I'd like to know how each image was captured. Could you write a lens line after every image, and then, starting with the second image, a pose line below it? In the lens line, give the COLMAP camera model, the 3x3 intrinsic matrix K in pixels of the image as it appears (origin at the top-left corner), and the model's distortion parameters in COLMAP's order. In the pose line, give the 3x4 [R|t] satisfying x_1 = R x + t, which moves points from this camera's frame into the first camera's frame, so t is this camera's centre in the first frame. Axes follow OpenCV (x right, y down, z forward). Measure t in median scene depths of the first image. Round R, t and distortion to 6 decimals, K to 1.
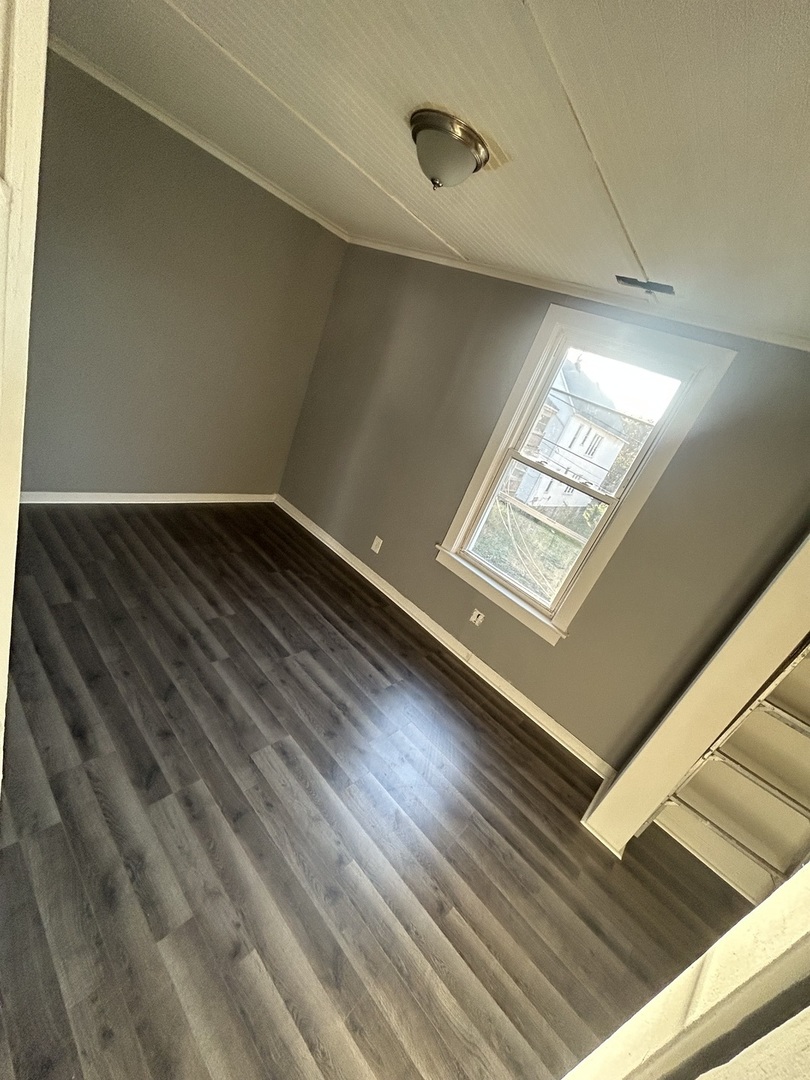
lens RADIAL K [[434.9, 0, 406.1], [0, 434.9, 539.5], [0, 0, 1]] dist [-0.004054, 0.000321]
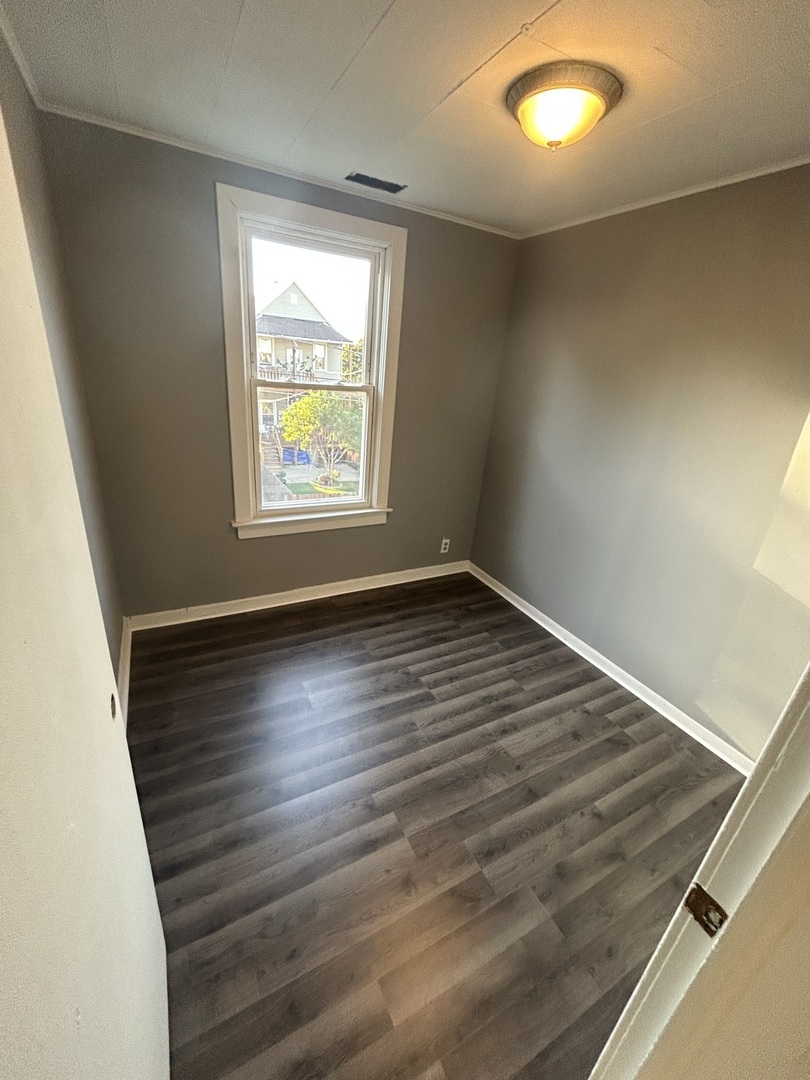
lens RADIAL K [[434.9, 0, 413.4], [0, 434.9, 532.4], [0, 0, 1]] dist [-0.004054, 0.000321]
pose [[0.352625, -0.645616, 0.677374, -0.487161], [0.390195, 0.759385, 0.520656, -0.347724], [-0.850531, 0.080711, 0.519695, 0.363461]]
